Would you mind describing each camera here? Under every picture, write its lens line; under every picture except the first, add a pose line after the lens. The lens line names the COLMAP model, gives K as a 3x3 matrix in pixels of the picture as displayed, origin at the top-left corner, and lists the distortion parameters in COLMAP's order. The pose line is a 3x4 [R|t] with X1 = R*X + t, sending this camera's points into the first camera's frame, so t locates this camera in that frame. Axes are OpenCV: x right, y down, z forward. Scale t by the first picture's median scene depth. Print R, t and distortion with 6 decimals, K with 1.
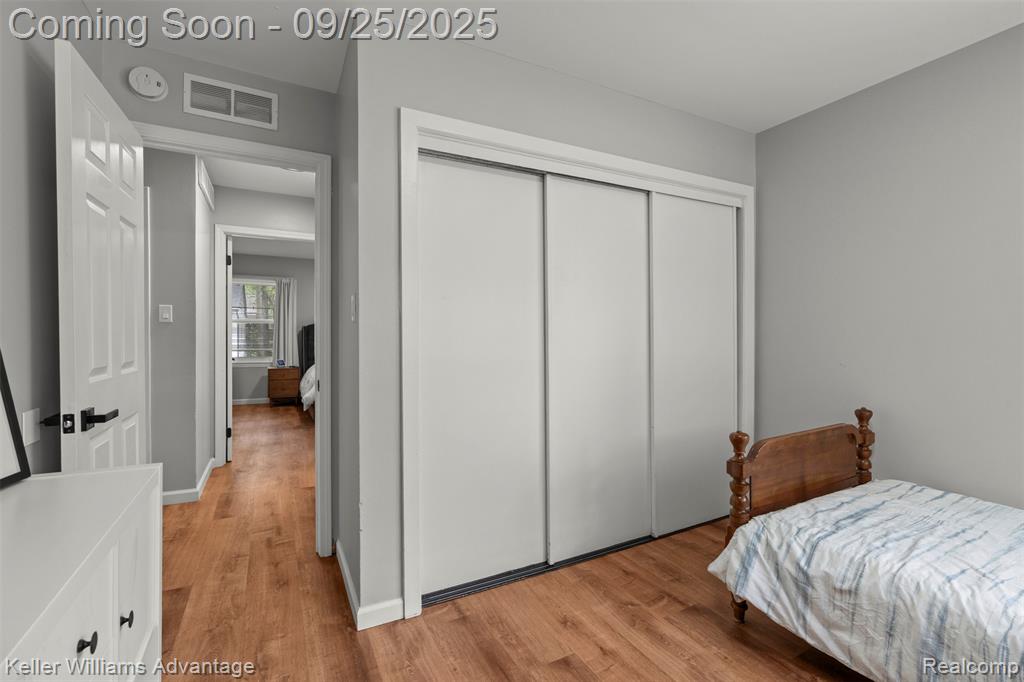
lens RADIAL K [[459.6, 0, 510.5], [0, 459.6, 339.2], [0, 0, 1]] dist [-0.004876, 0.000640]
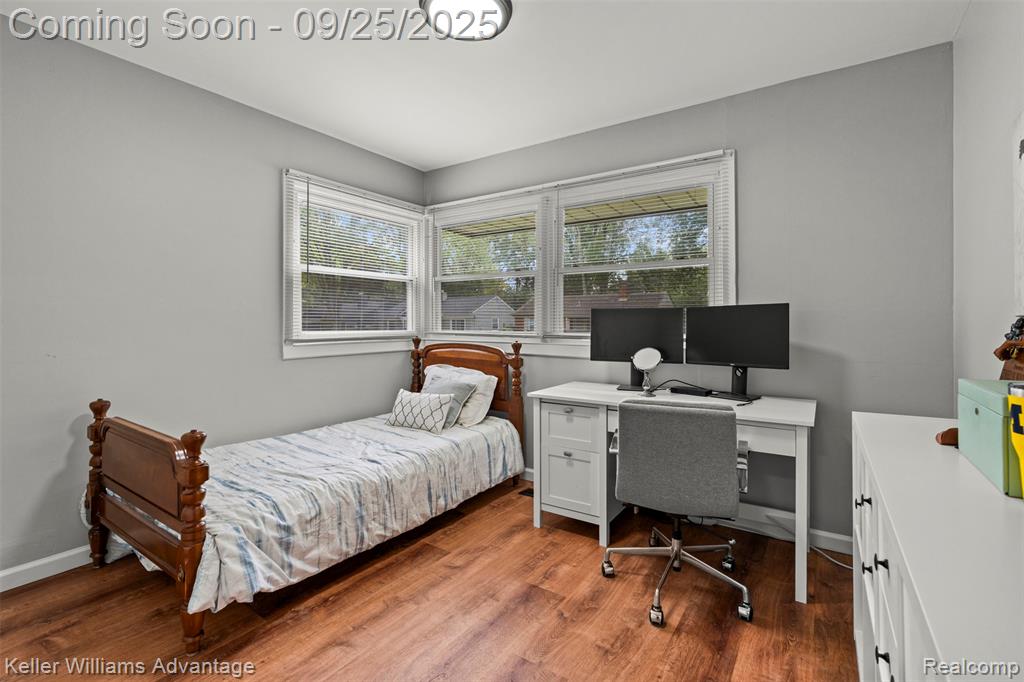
lens RADIAL K [[459.6, 0, 512.8], [0, 459.6, 332.3], [0, 0, 1]] dist [-0.004876, 0.000640]
pose [[-0.475345, -0.008040, 0.879763, -0.632842], [0.010106, 0.999842, 0.014597, 0.017870], [-0.879741, 0.015829, -0.475189, 1.065068]]
